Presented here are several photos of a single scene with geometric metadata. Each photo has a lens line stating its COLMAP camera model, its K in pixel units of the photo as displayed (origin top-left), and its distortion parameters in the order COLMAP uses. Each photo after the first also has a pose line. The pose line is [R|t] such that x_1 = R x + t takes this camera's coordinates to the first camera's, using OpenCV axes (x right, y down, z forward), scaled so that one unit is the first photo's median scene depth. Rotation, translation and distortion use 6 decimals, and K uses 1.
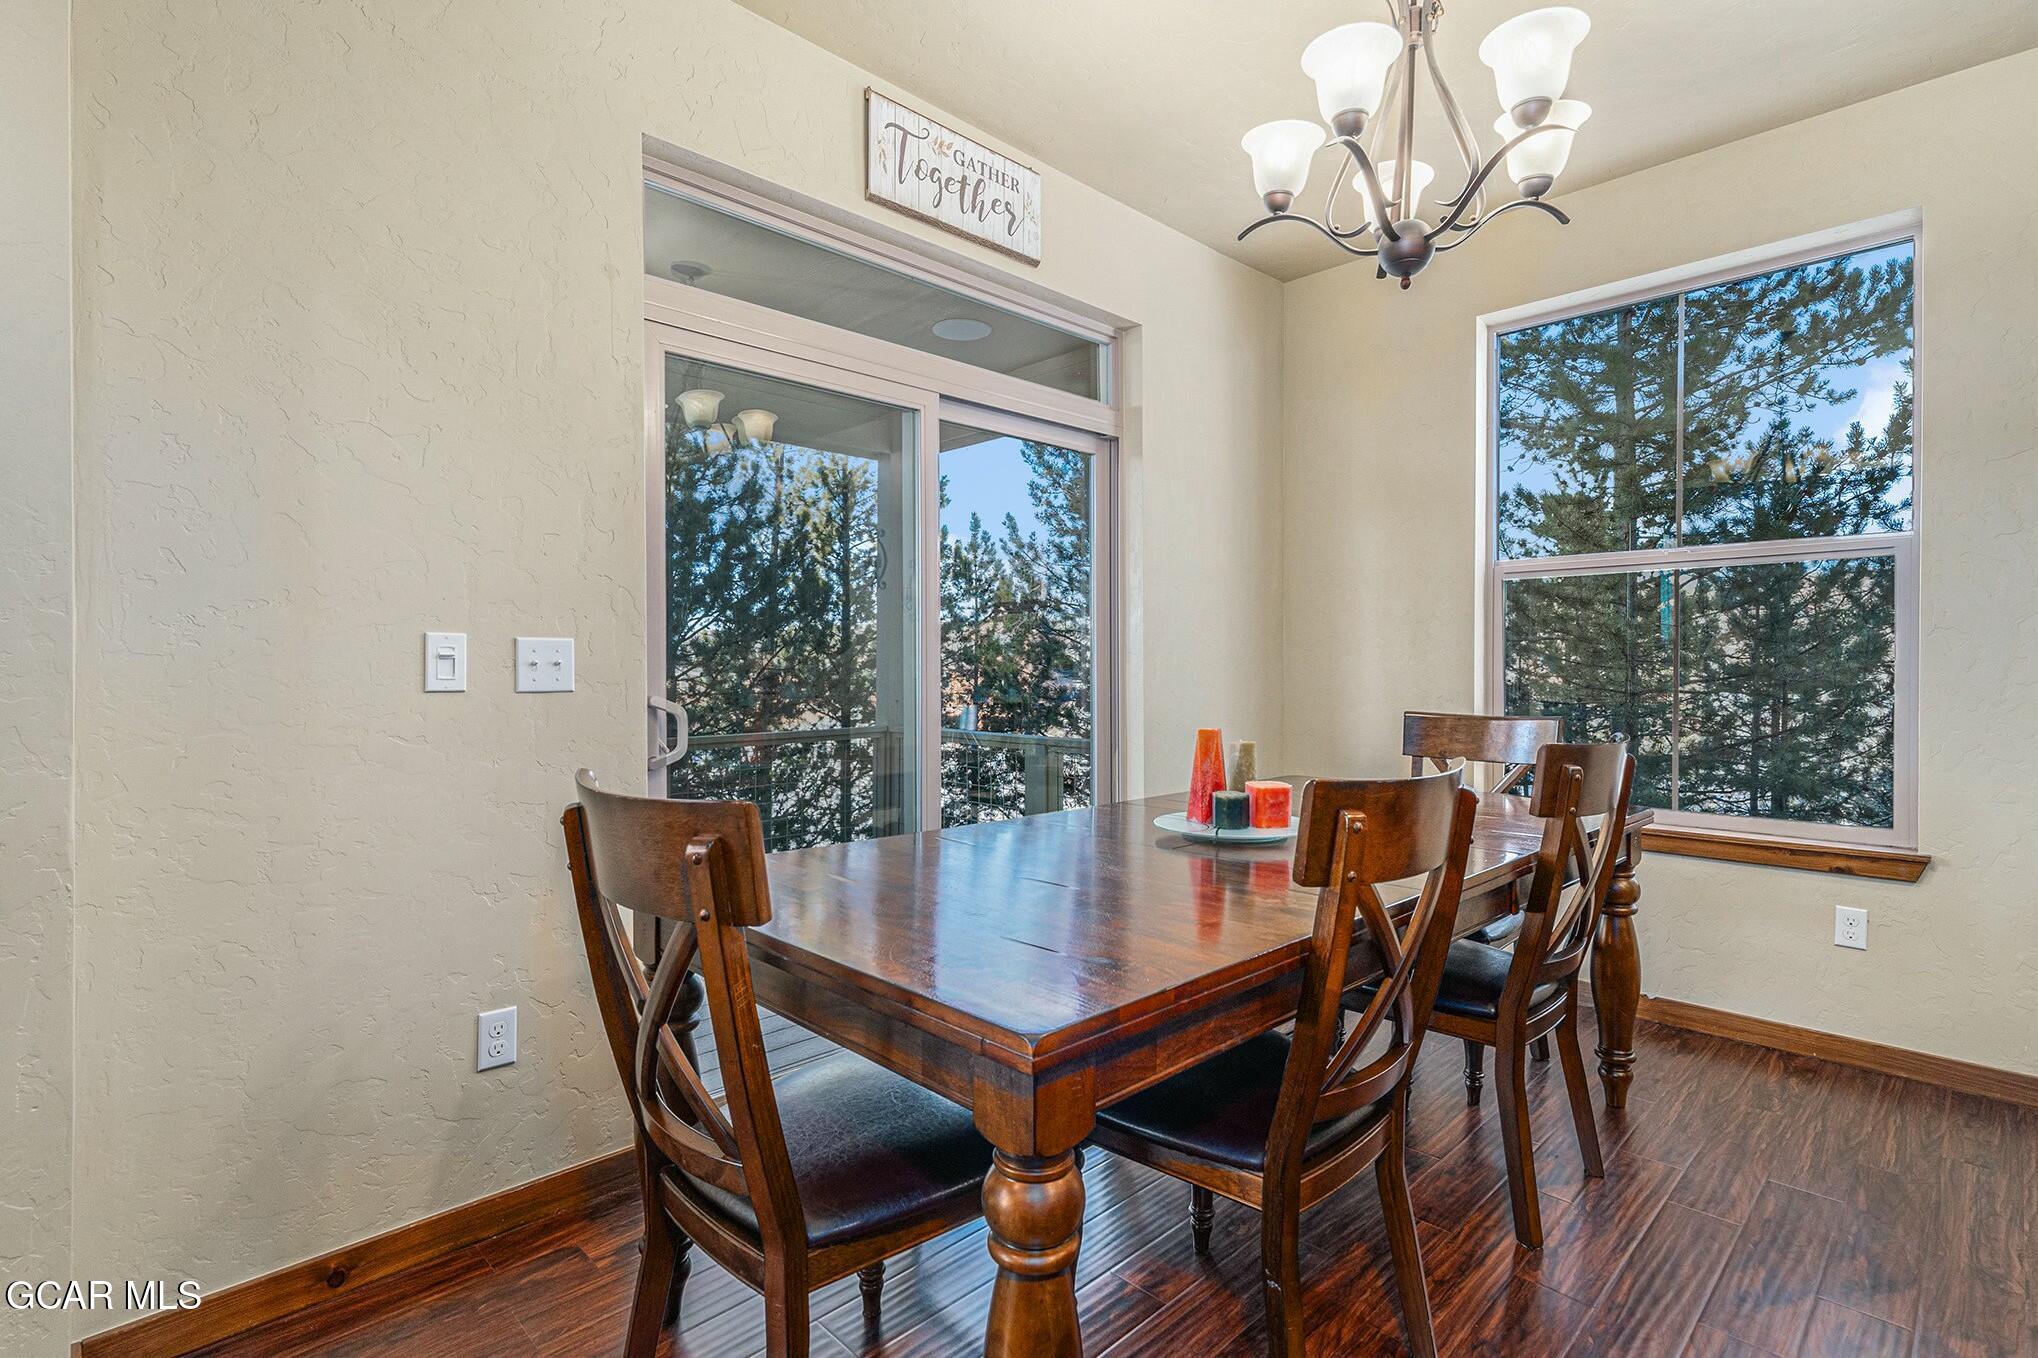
lens RADIAL K [[974.3, 0, 1008.4], [0, 974.3, 672.8], [0, 0, 1]] dist [0.006293, 0.000156]
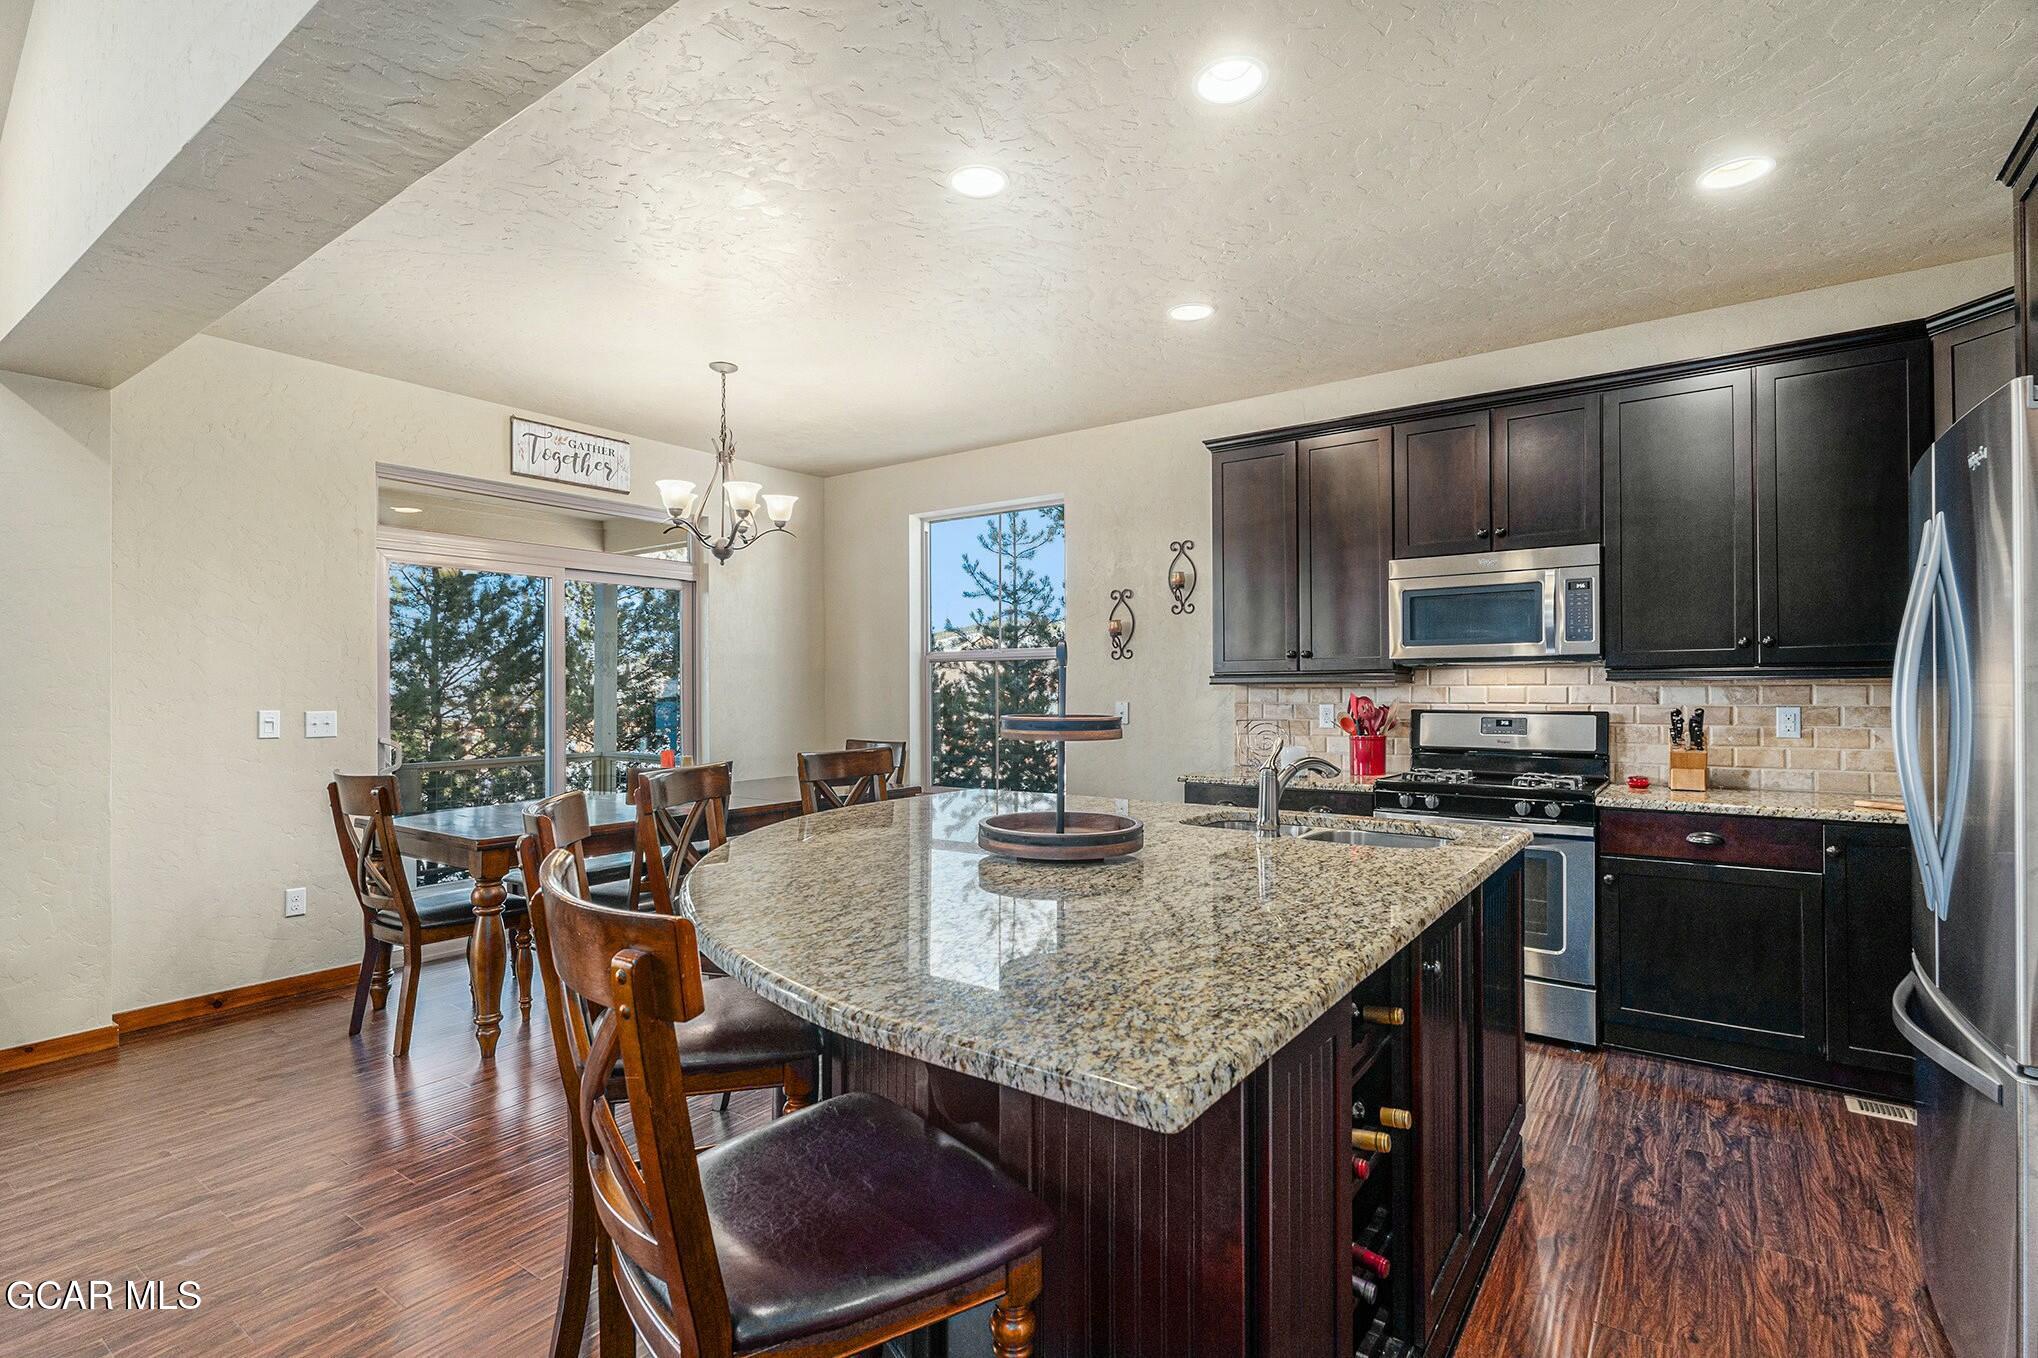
lens RADIAL K [[974.3, 0, 1032.2], [0, 974.3, 692.8], [0, 0, 1]] dist [0.006293, 0.000156]
pose [[0.983054, -0.002334, 0.183299, 0.500370], [0.003128, 0.999987, -0.004042, -0.049116], [-0.183287, 0.004547, 0.983049, -1.048463]]
